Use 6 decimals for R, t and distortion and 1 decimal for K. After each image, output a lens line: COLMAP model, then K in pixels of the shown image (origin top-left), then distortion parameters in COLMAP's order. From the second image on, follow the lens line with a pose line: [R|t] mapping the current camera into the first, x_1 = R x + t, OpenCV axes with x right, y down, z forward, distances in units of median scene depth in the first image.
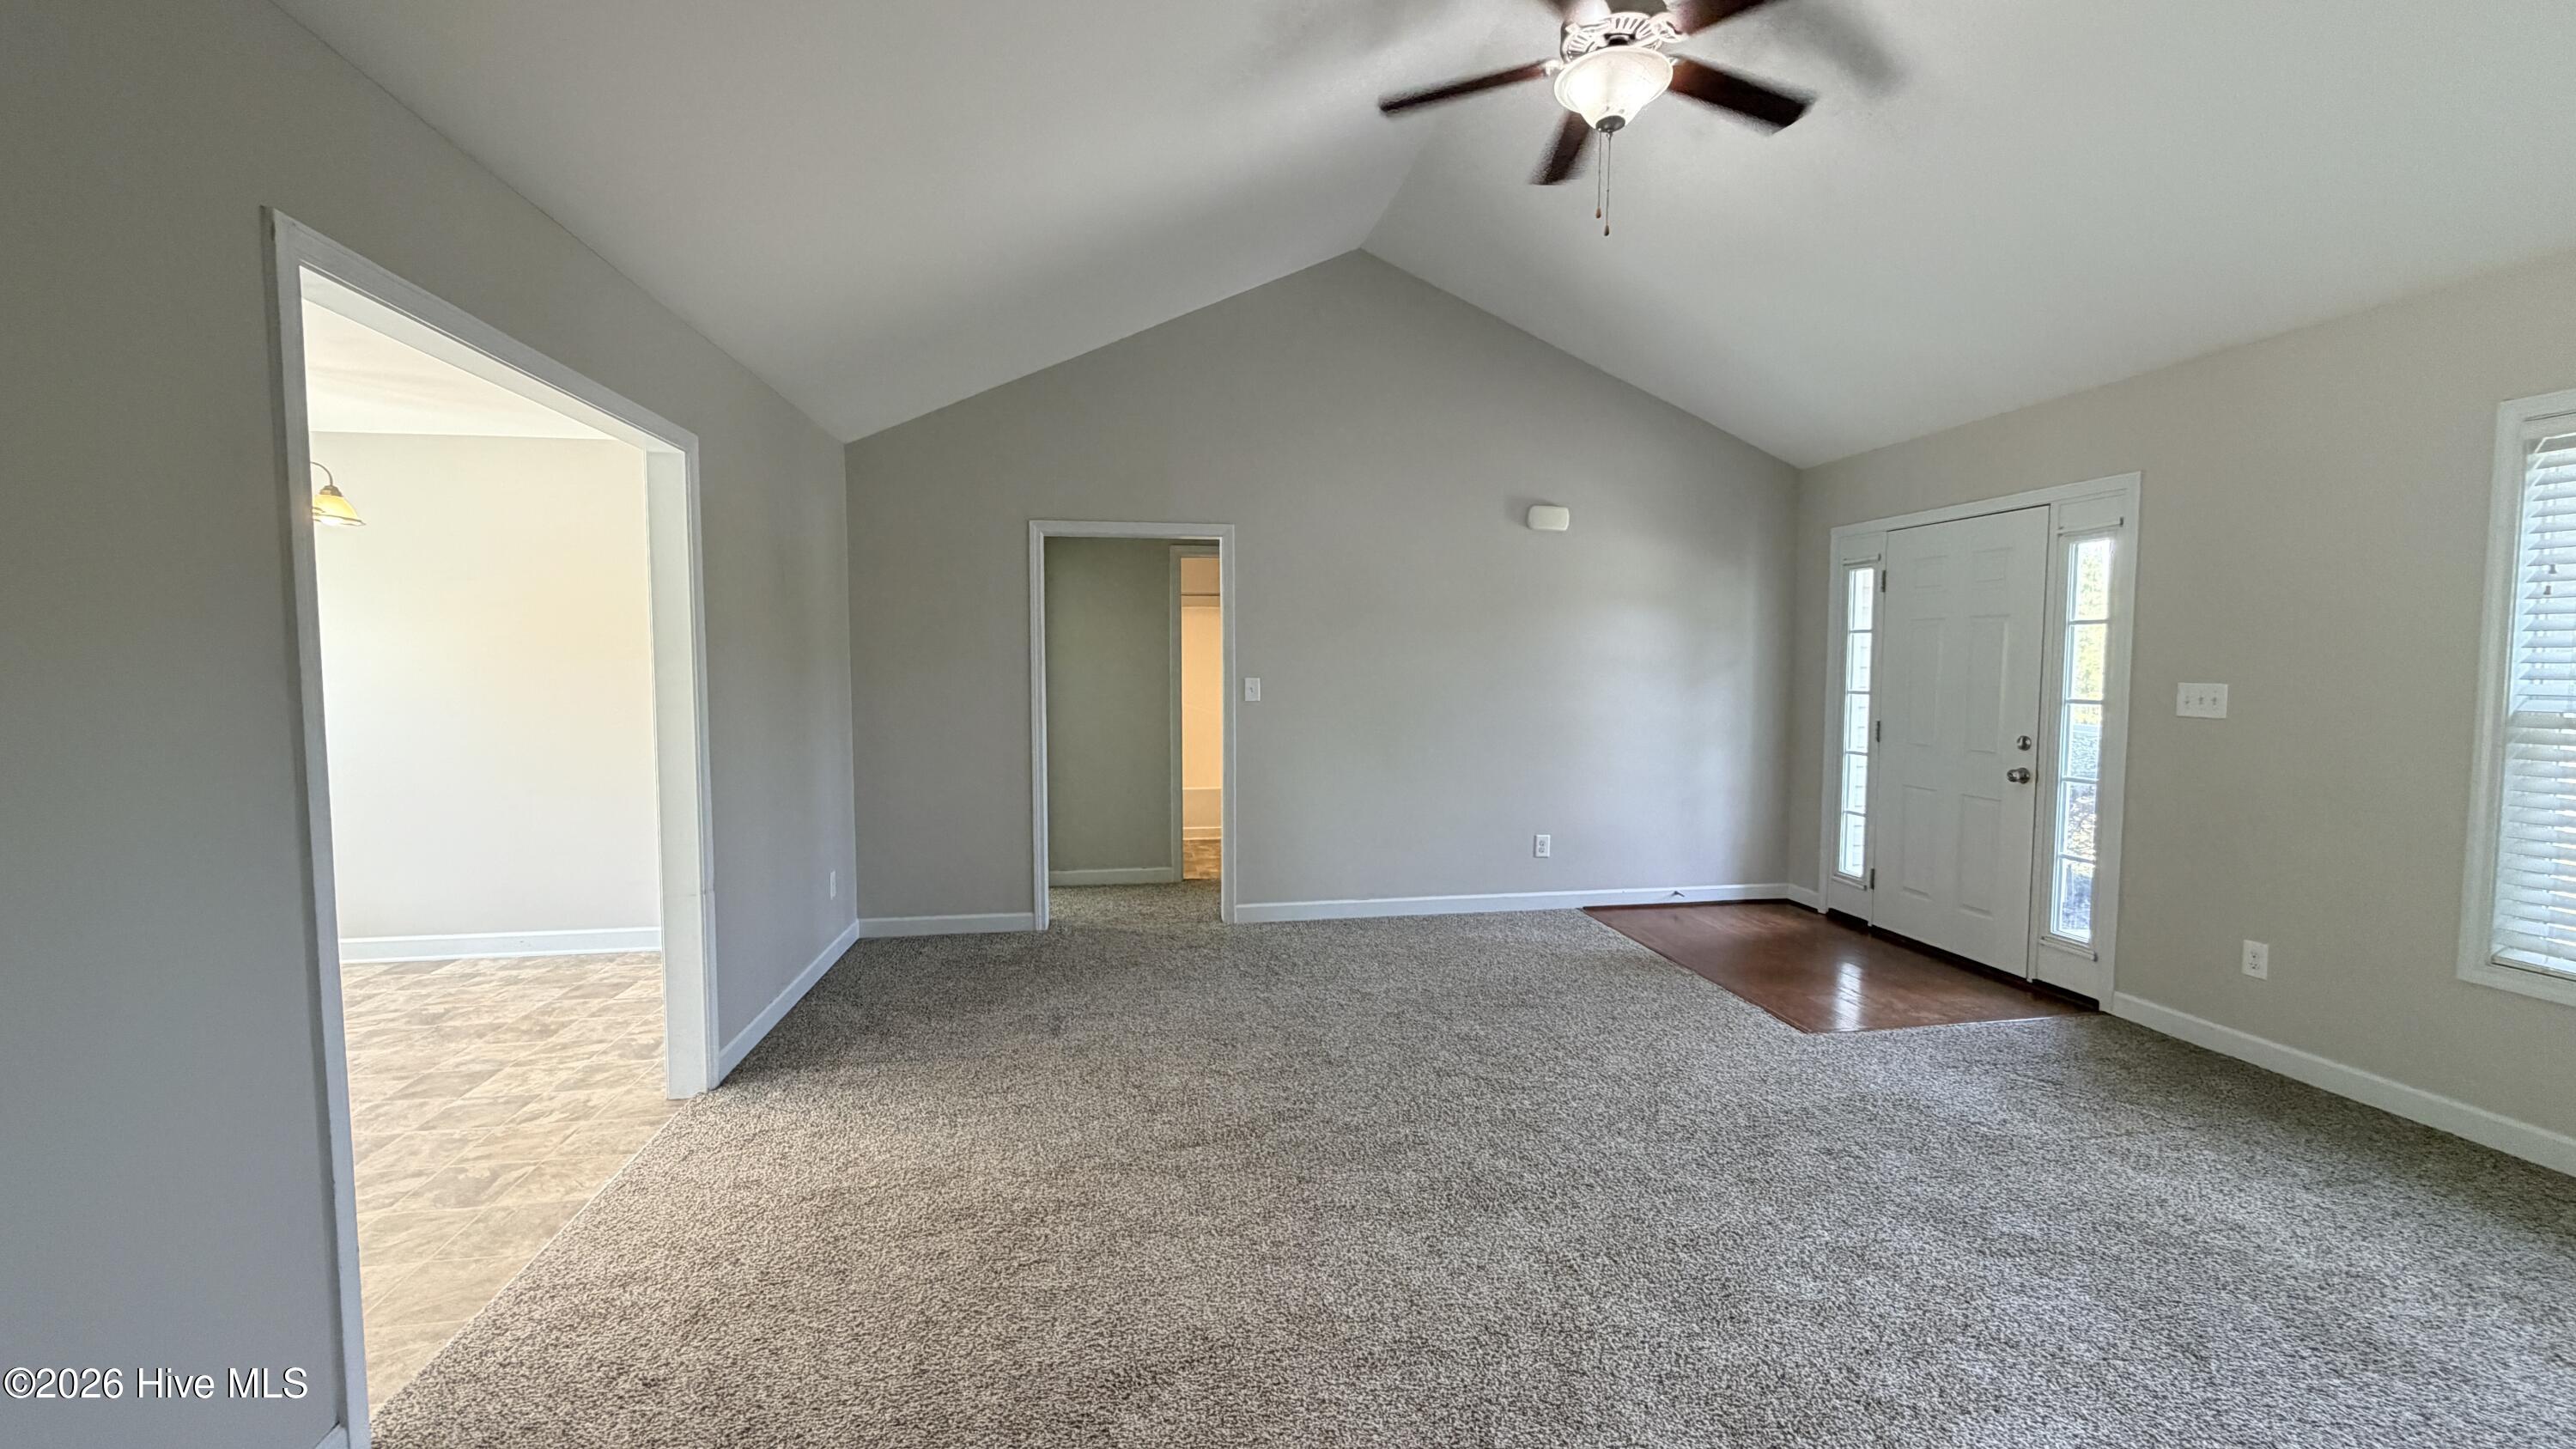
lens RADIAL K [[1024.1, 0, 1276.3], [0, 1024.1, 726.7], [0, 0, 1]] dist [-0.000387, 0.000287]
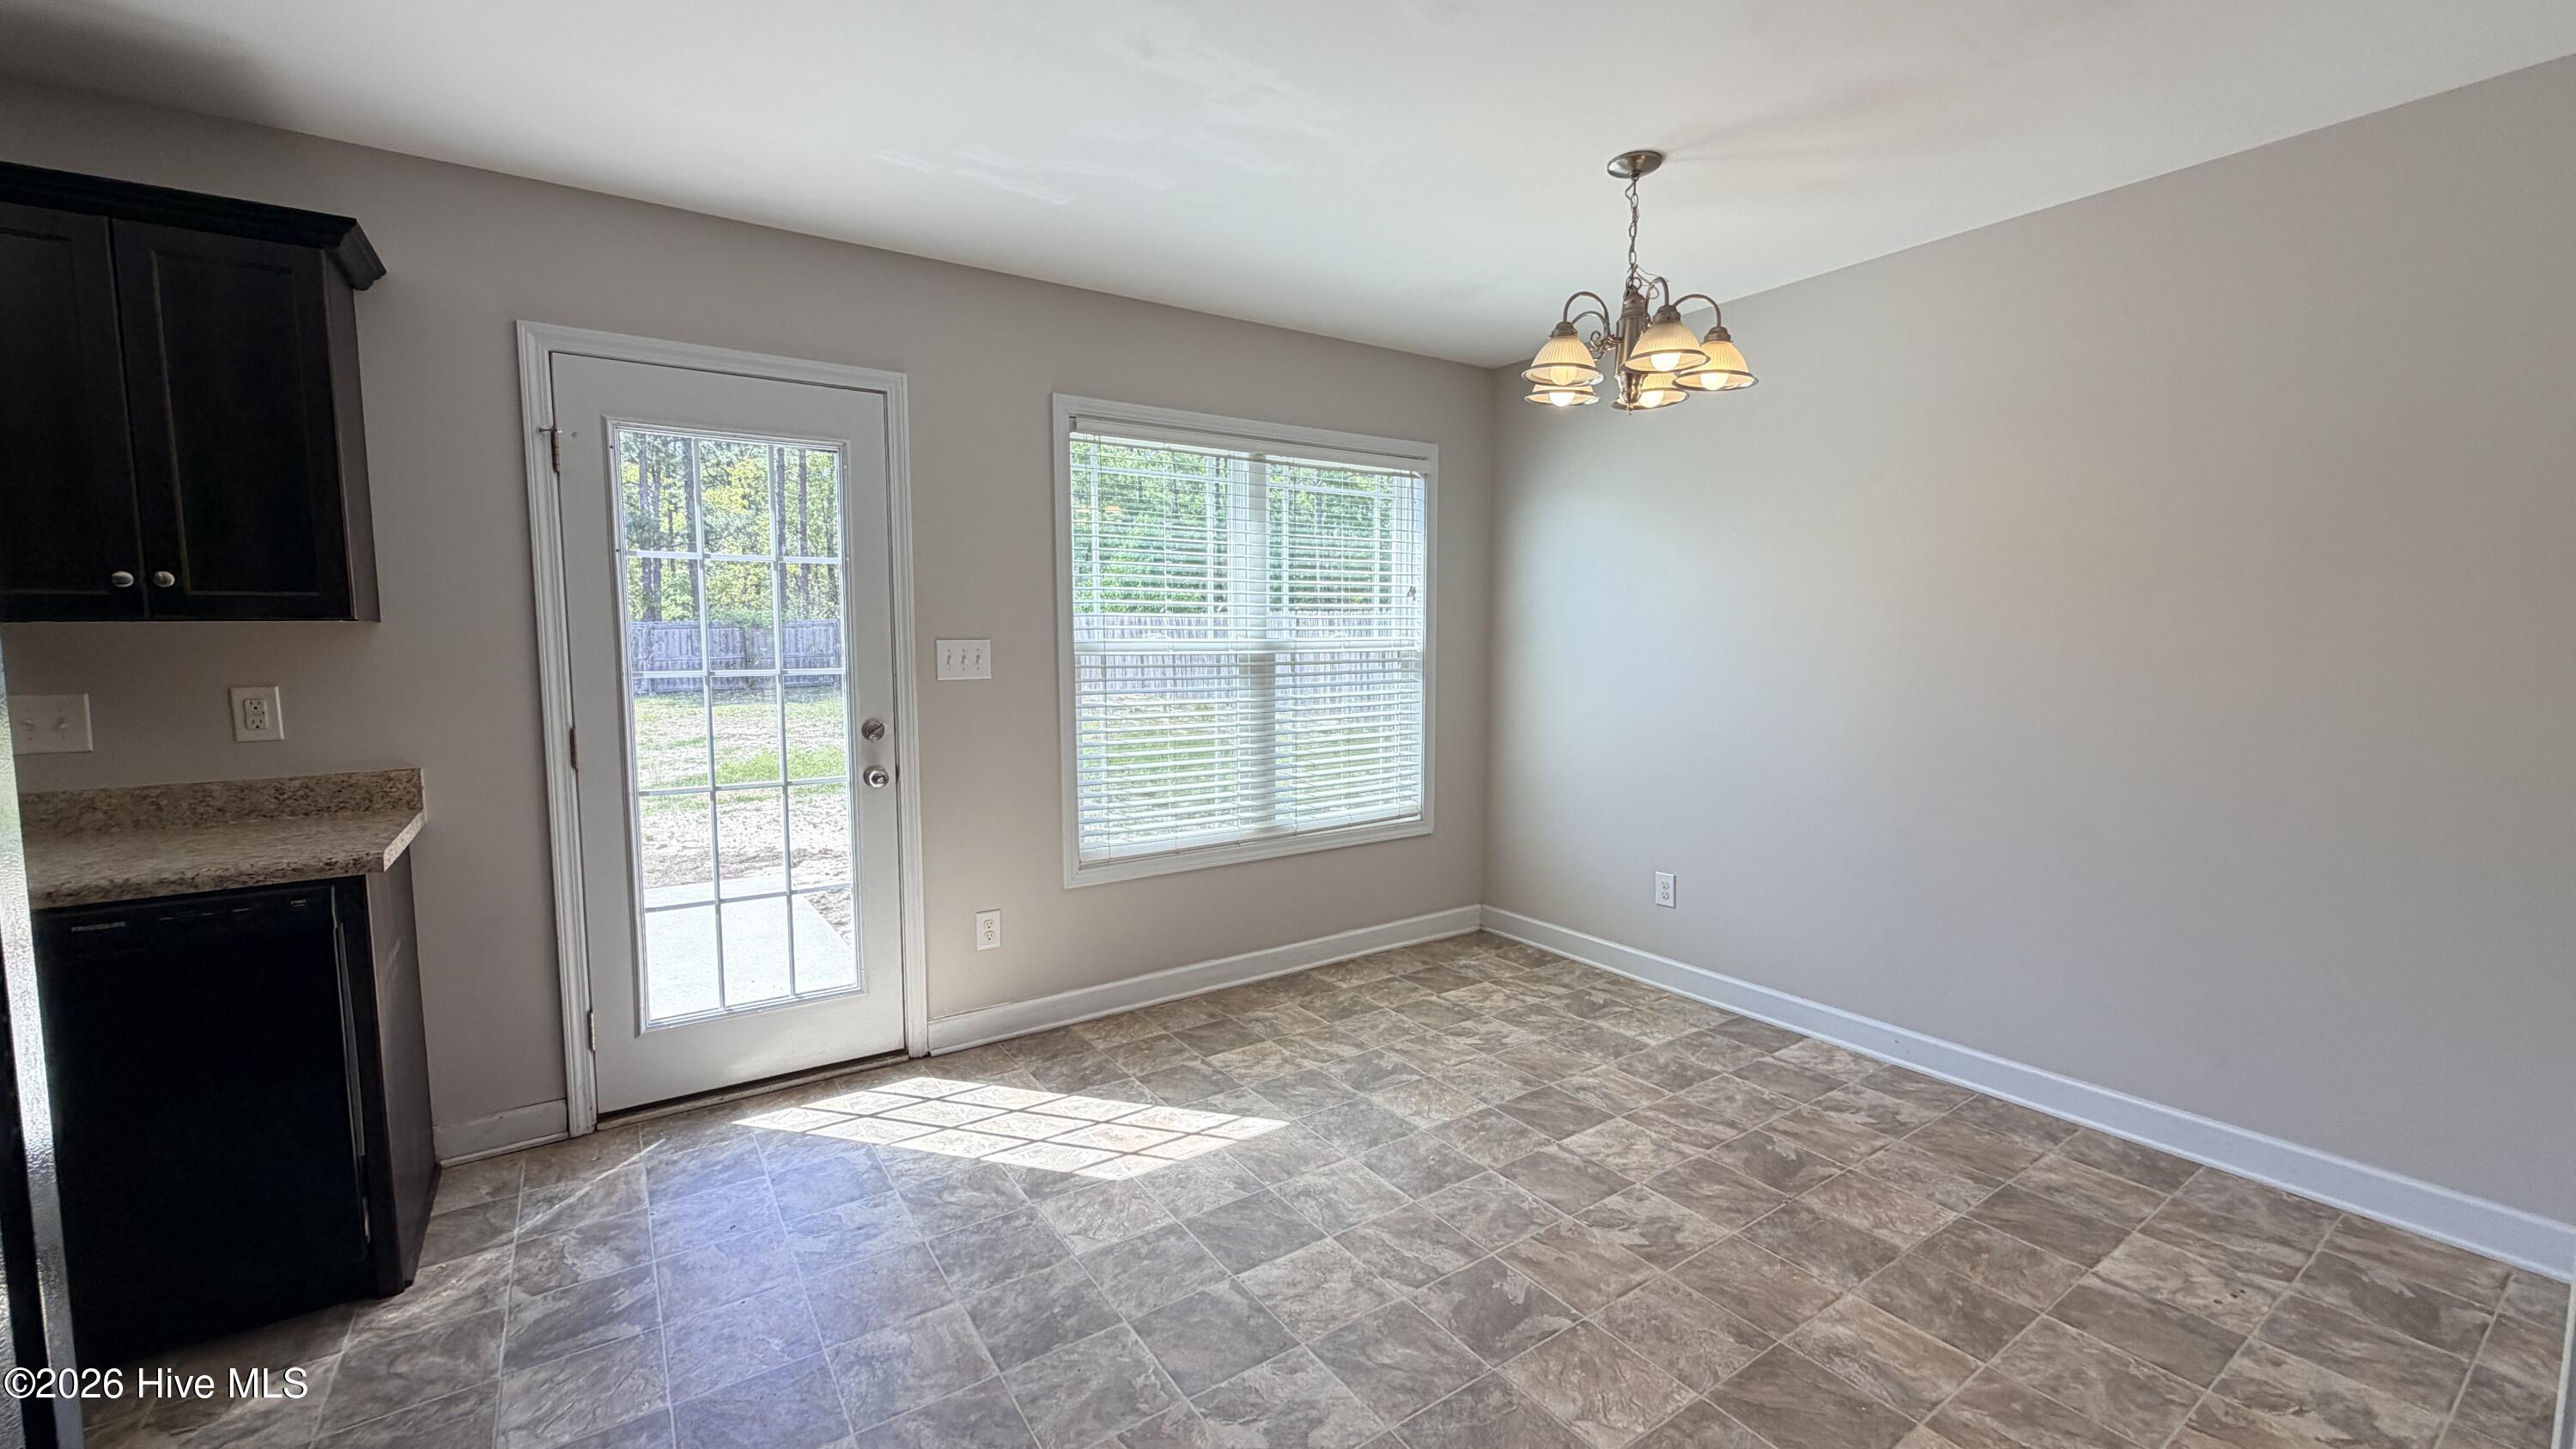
lens RADIAL K [[1024.1, 0, 1274.2], [0, 1024.1, 727.0], [0, 0, 1]] dist [-0.000387, 0.000287]
pose [[0.426672, 0.081646, -0.900713, -0.392372], [-0.051302, 0.996498, 0.066026, -0.011322], [0.902950, 0.018037, 0.429367, 0.422212]]
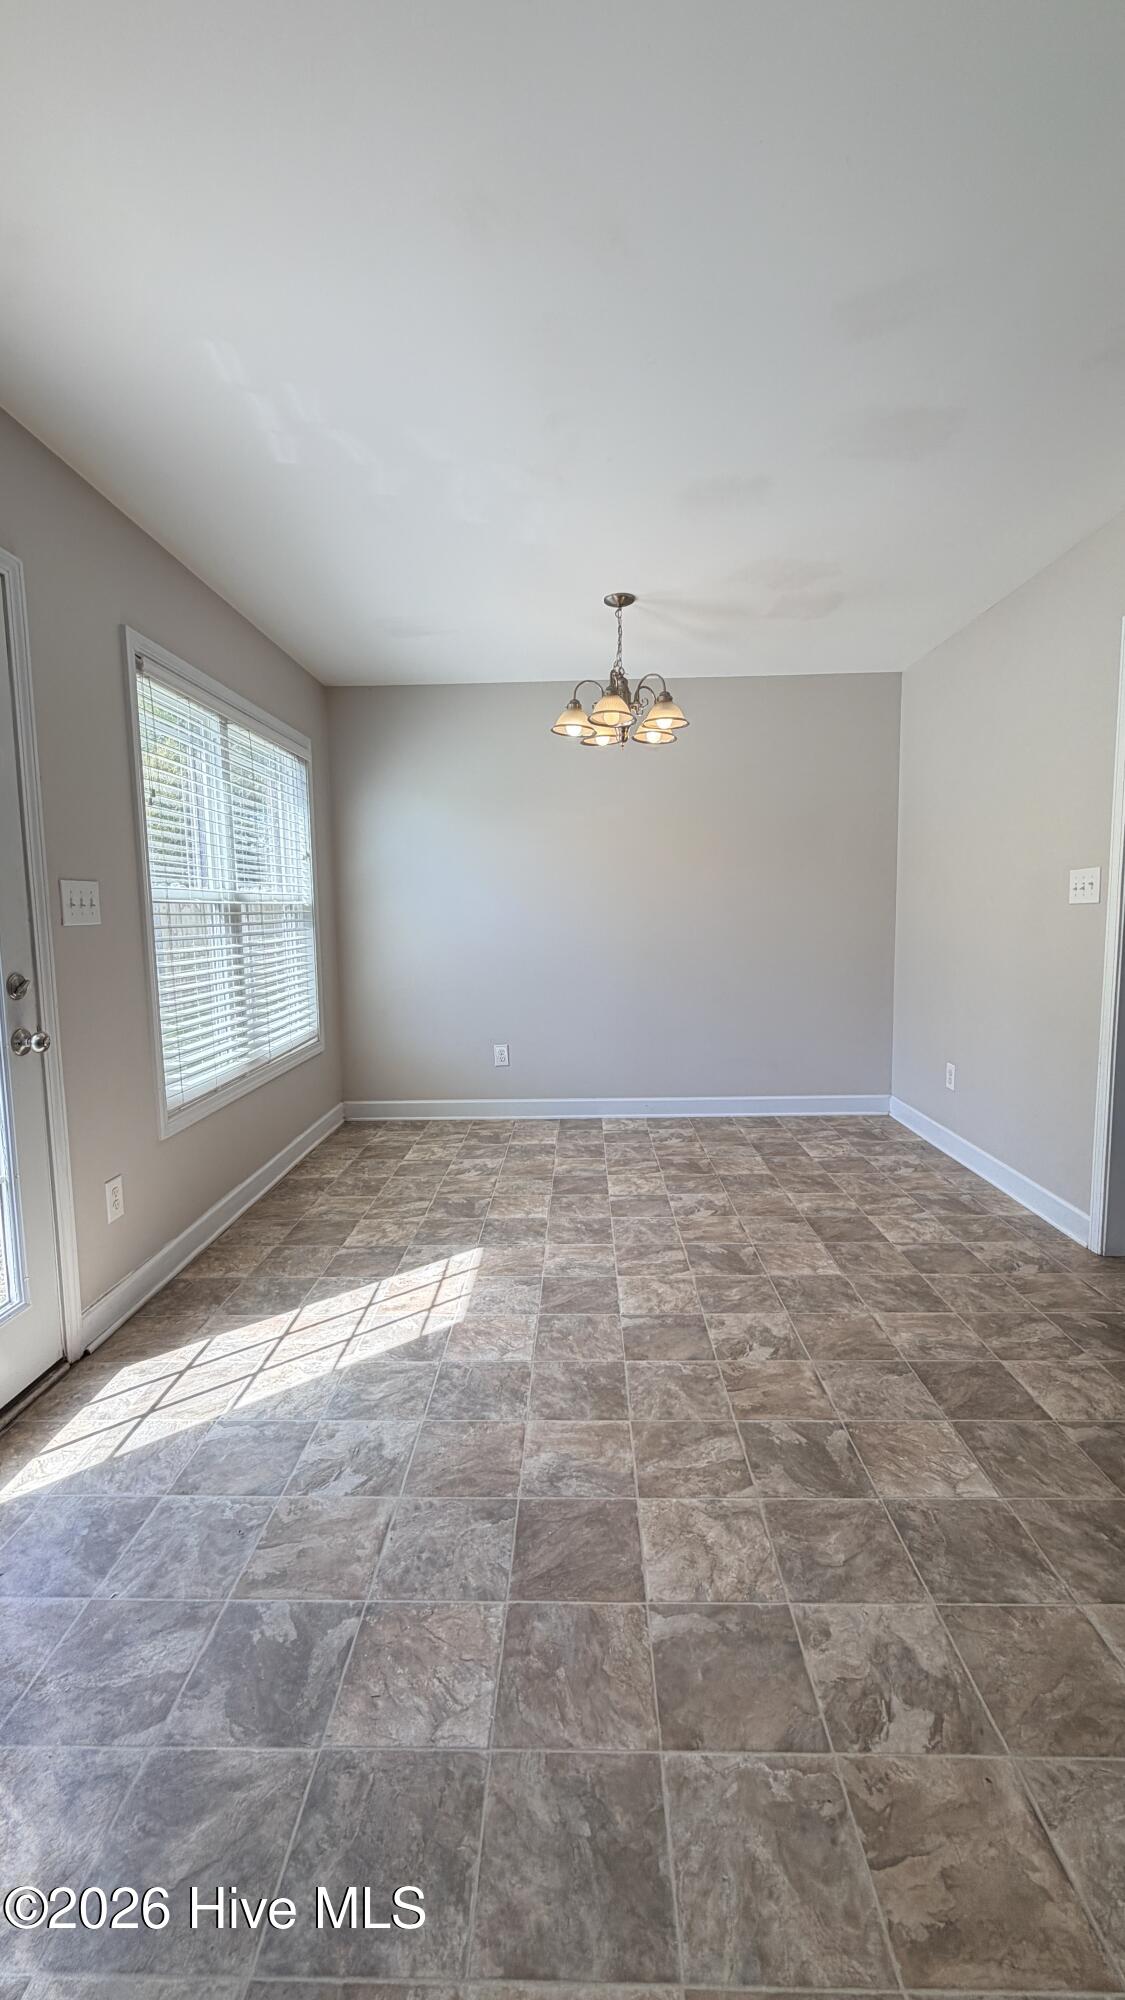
lens RADIAL K [[795.0, 0, 561.7], [0, 795.0, 993.9], [0, 0, 1]] dist [-0.000387, 0.000287]
pose [[0.984303, 0.002352, -0.176471, -0.771815], [0.006109, 0.998858, 0.047388, 0.037938], [0.176381, -0.047722, 0.983164, 0.076820]]
